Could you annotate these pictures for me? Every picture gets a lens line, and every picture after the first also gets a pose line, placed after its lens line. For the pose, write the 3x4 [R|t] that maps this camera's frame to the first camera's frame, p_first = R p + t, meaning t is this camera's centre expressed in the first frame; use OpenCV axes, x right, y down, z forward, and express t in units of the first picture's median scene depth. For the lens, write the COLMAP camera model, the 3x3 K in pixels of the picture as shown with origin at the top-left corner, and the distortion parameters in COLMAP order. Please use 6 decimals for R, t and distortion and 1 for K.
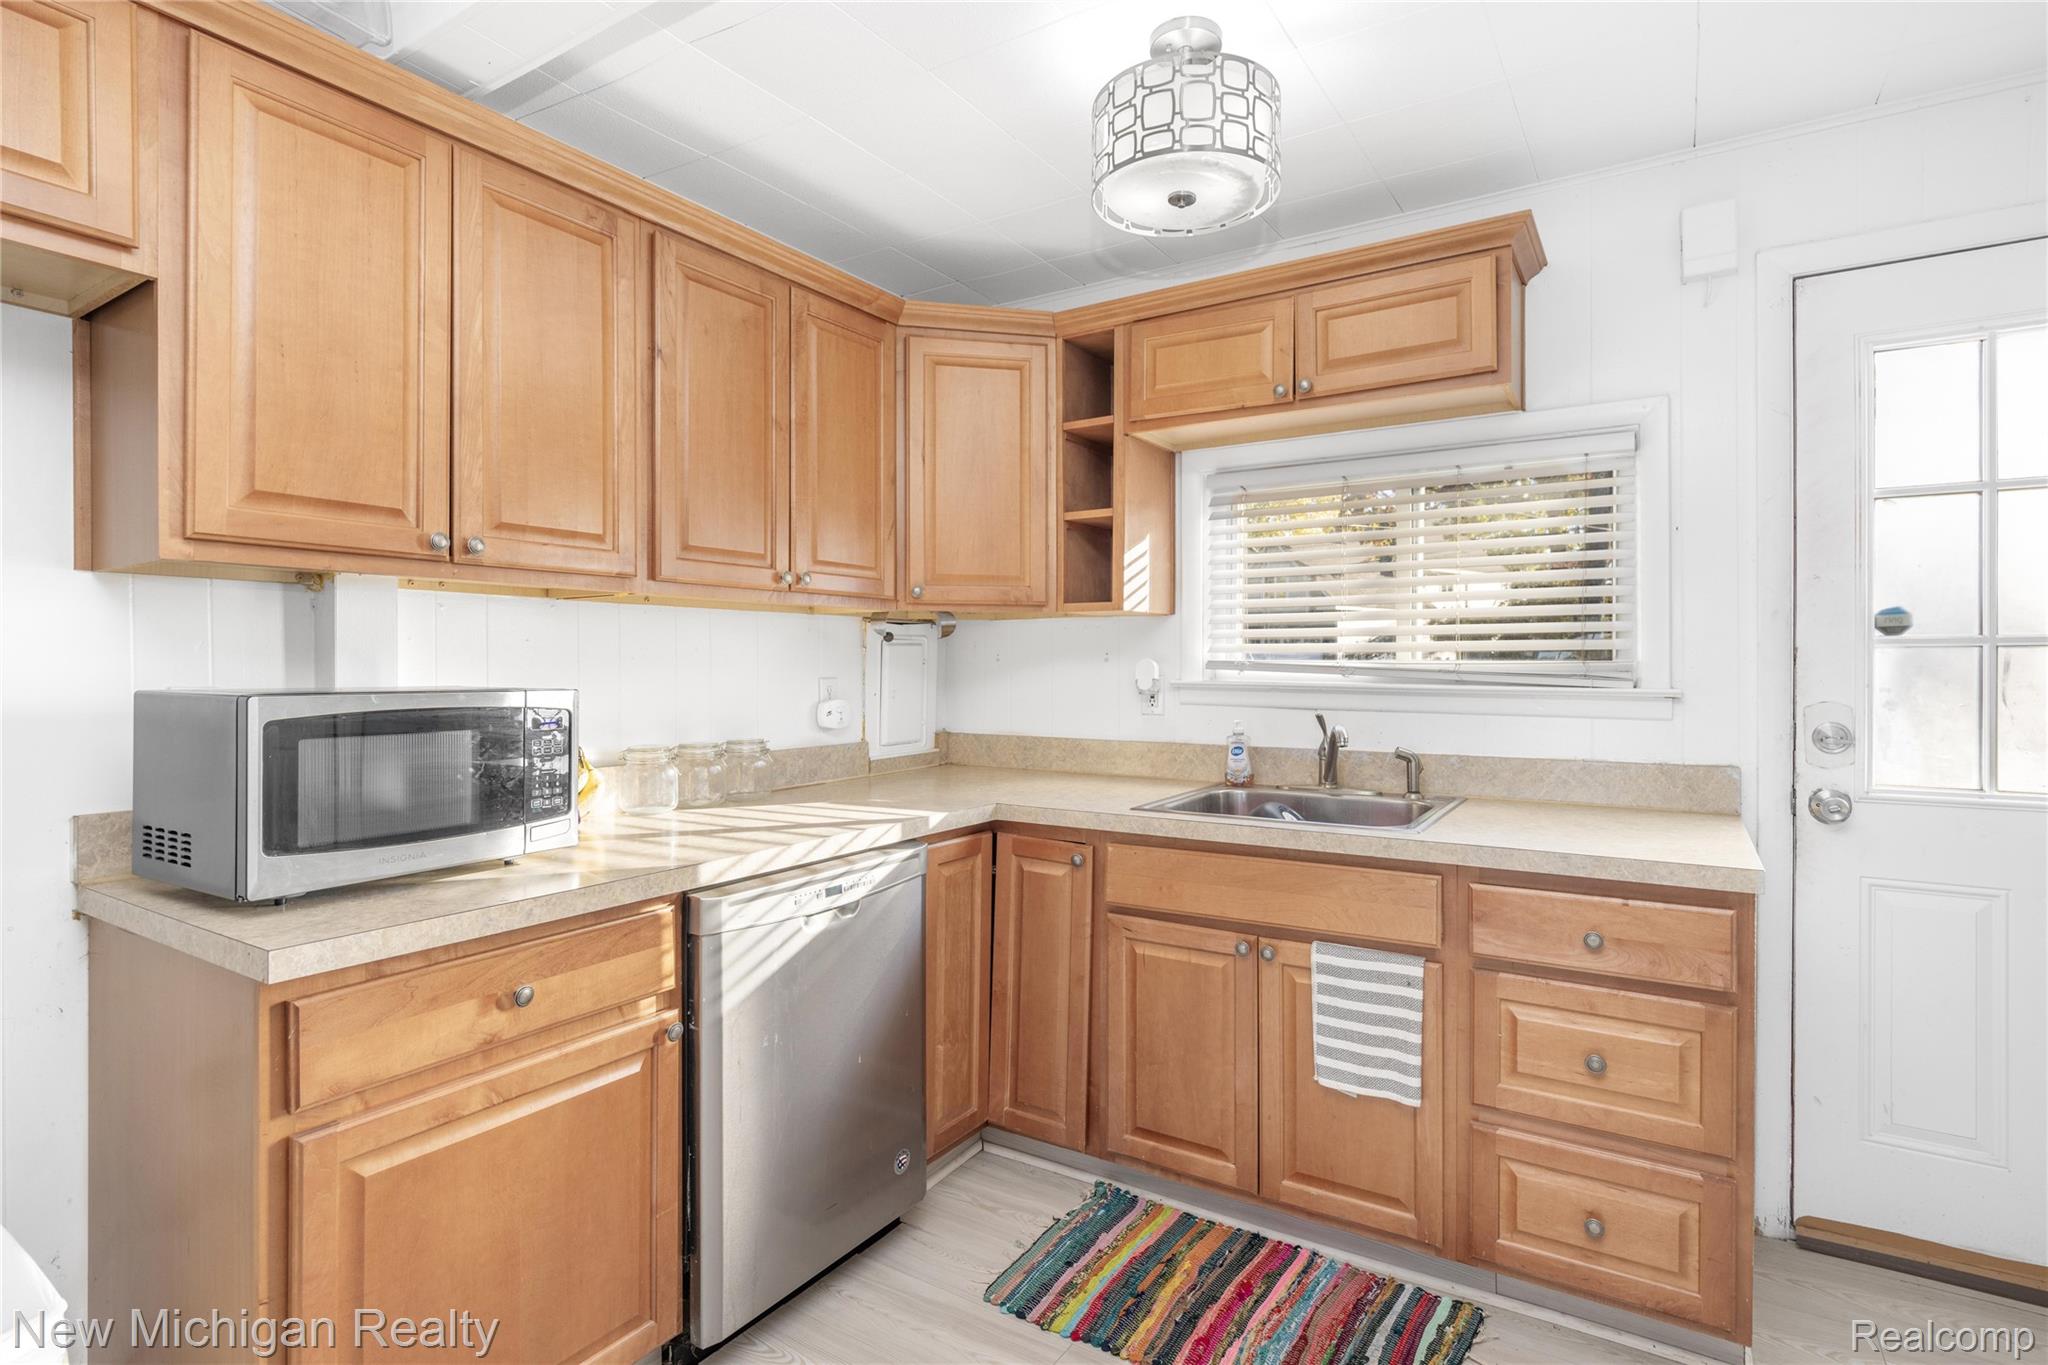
lens RADIAL K [[988.1, 0, 1018.9], [0, 988.1, 665.8], [0, 0, 1]] dist [-0.001802, 0.001357]
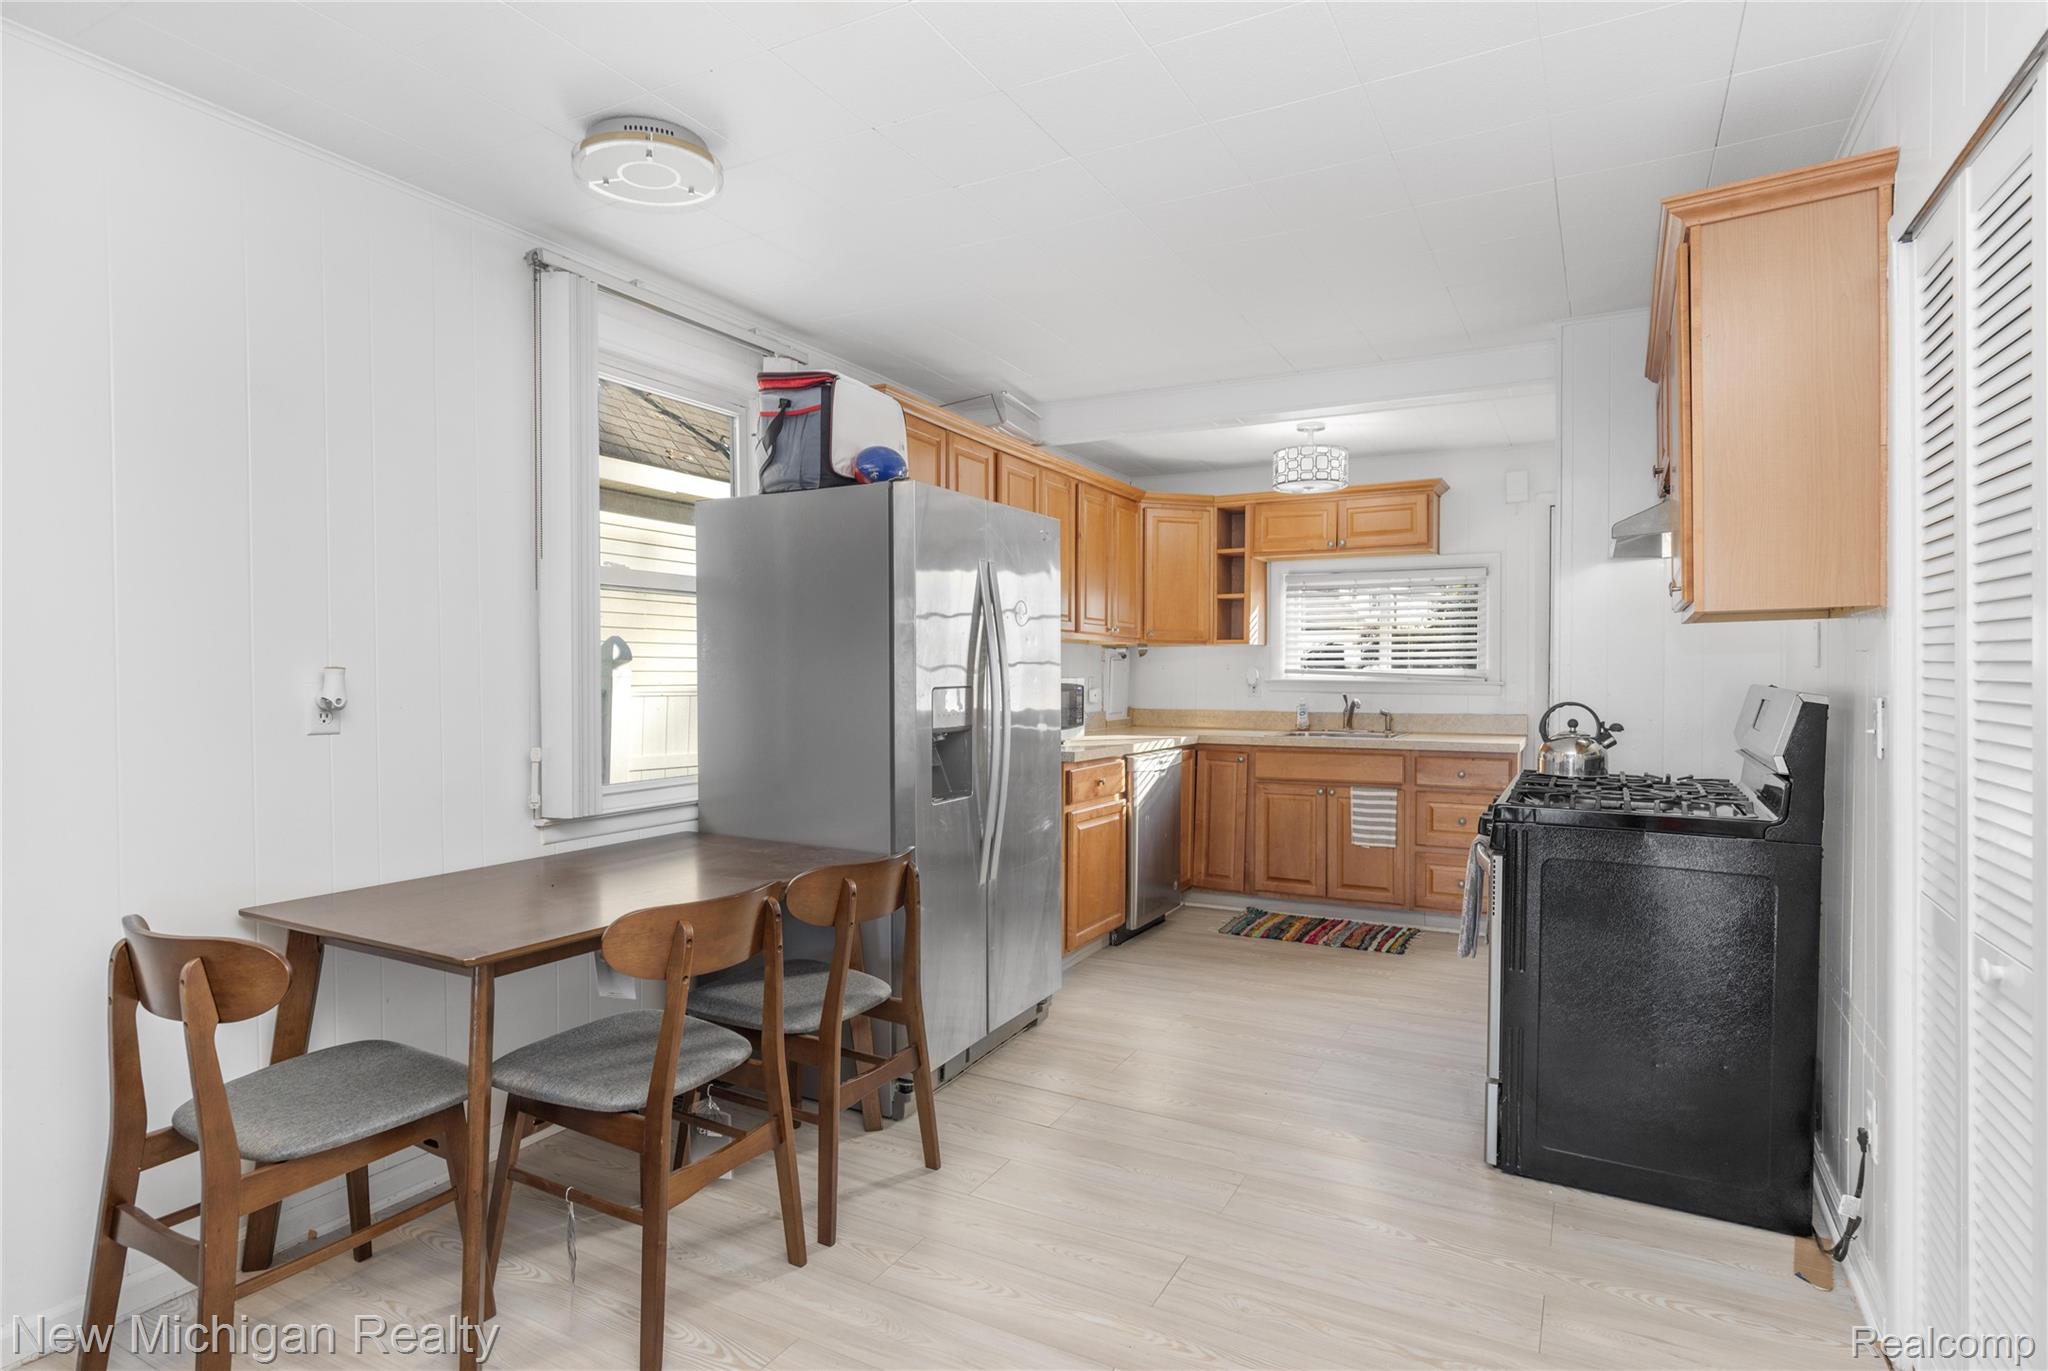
lens RADIAL K [[1024.9, 0, 1027.0], [0, 1024.9, 687.9], [0, 0, 1]] dist [-0.001269, 0.000004]
pose [[0.996693, 0.003138, 0.081203, -0.616447], [-0.003831, 0.999958, 0.008376, 0.021821], [-0.081173, -0.008659, 0.996662, -1.261888]]
